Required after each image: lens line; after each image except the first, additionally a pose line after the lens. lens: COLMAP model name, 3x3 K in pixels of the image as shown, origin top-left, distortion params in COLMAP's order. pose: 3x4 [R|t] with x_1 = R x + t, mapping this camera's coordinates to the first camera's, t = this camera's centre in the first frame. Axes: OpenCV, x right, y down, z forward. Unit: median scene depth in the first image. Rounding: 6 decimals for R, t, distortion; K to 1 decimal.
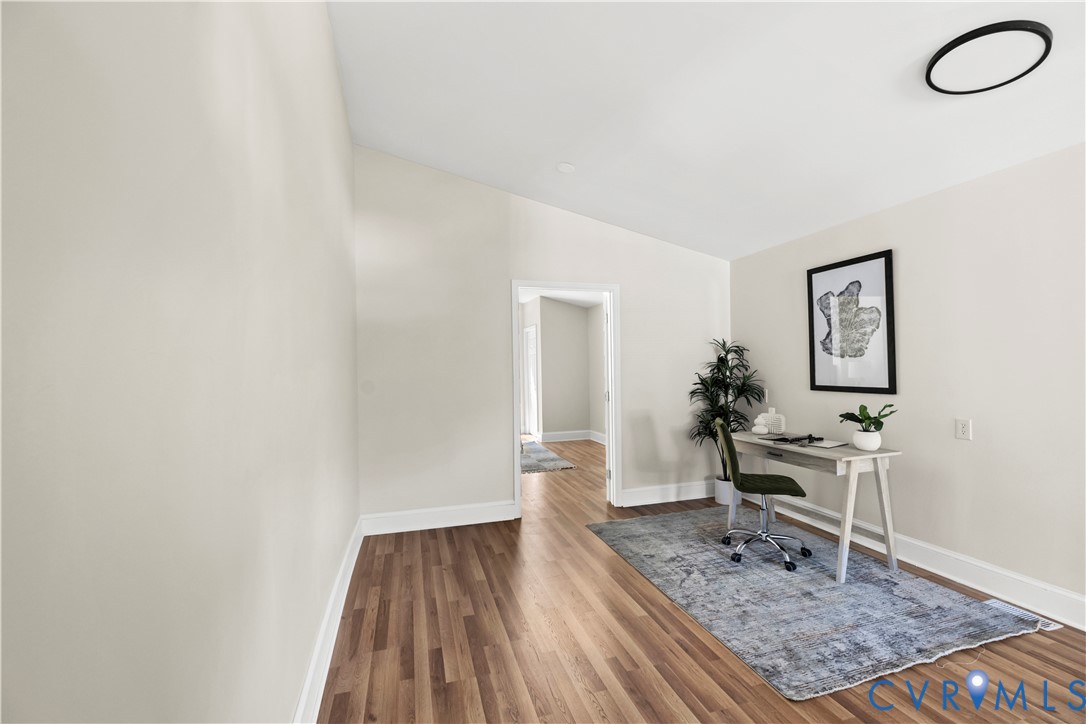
lens RADIAL K [[462.8, 0, 541.8], [0, 462.8, 363.5], [0, 0, 1]] dist [0.003364, -0.000051]
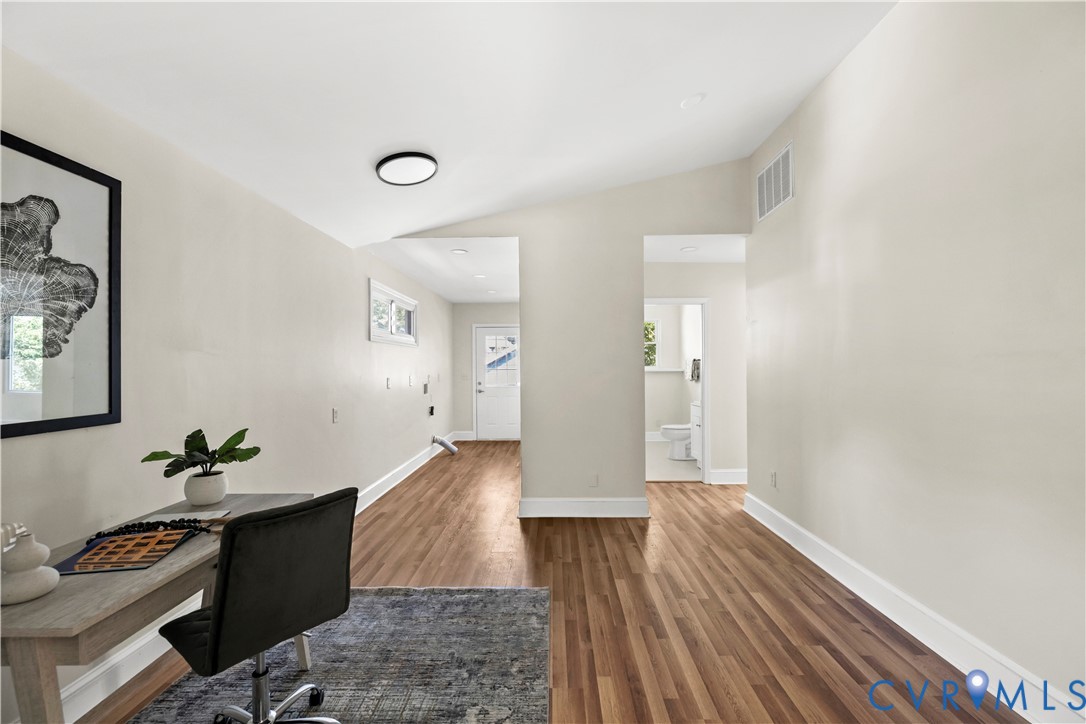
lens RADIAL K [[462.8, 0, 544.0], [0, 462.8, 362.6], [0, 0, 1]] dist [0.003364, -0.000051]
pose [[-0.954242, 0.021567, 0.298258, 0.052090], [0.017079, 0.999698, -0.017643, 0.009025], [-0.298548, -0.011742, -0.954322, 1.414419]]
